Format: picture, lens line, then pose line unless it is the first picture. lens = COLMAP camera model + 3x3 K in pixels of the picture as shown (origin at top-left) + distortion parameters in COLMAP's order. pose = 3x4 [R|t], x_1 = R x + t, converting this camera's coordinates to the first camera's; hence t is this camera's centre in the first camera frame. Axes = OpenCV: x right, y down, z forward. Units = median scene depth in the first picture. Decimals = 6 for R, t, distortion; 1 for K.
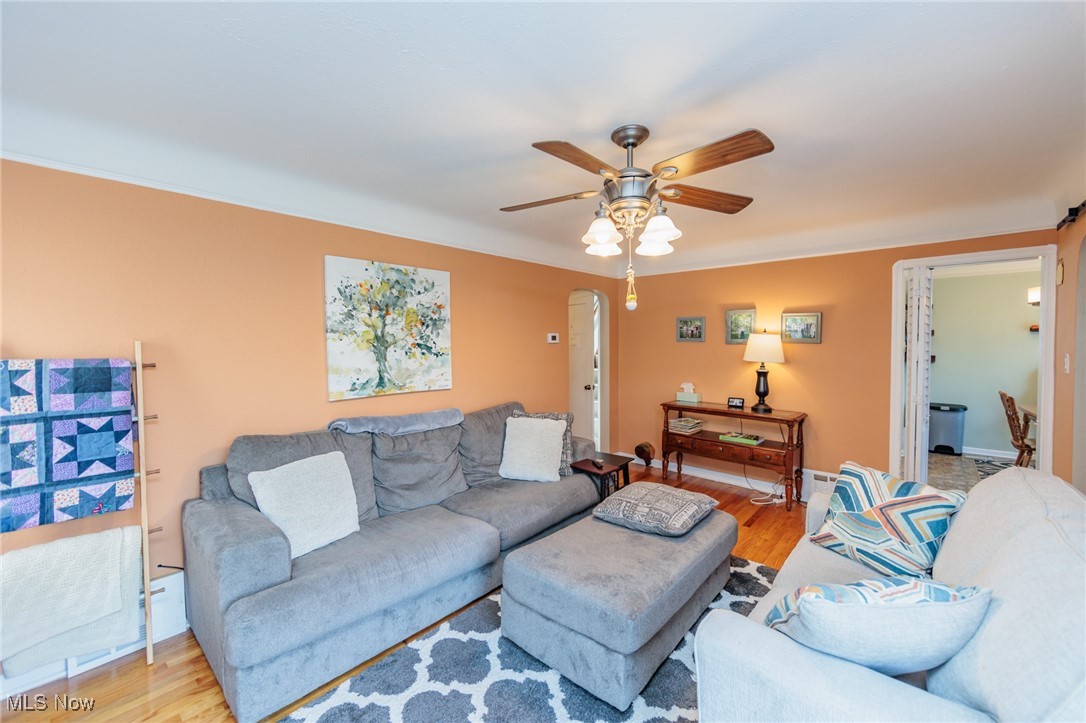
lens RADIAL K [[426.6, 0, 543.9], [0, 426.6, 348.7], [0, 0, 1]] dist [0.000056, -0.000284]
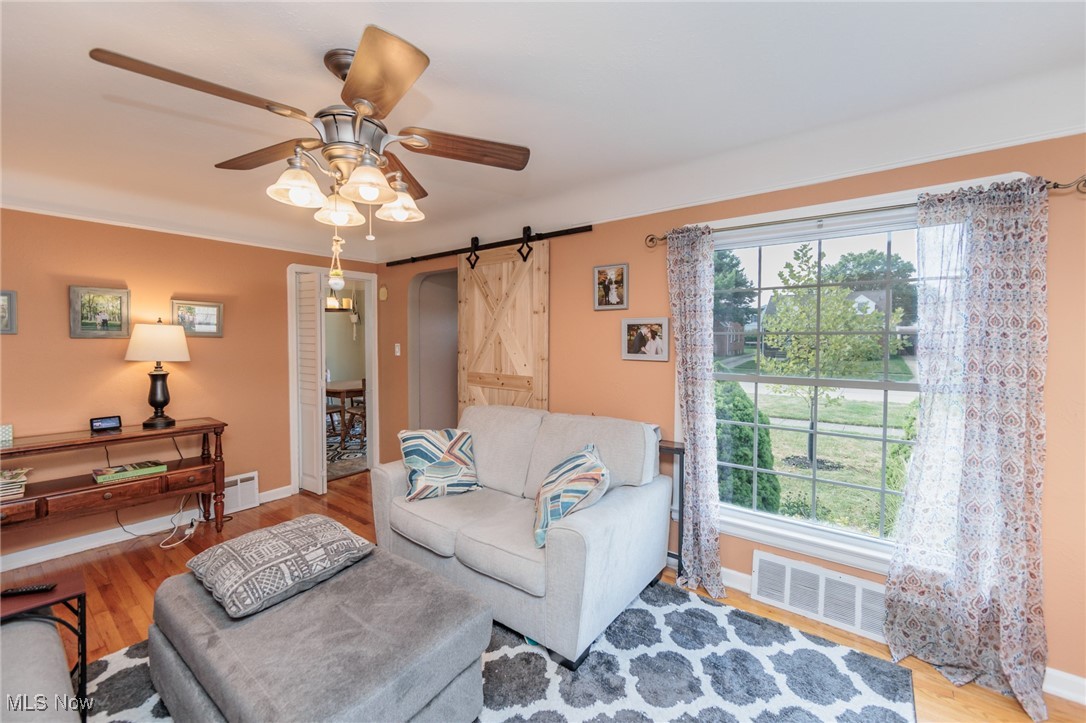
lens RADIAL K [[426.6, 0, 543.9], [0, 426.6, 348.7], [0, 0, 1]] dist [0.000056, -0.000284]
pose [[-0.108437, -0.026224, 0.993757, -0.316402], [0.013554, 0.999520, 0.027855, -0.003231], [-0.994011, 0.016490, -0.108029, 0.399884]]
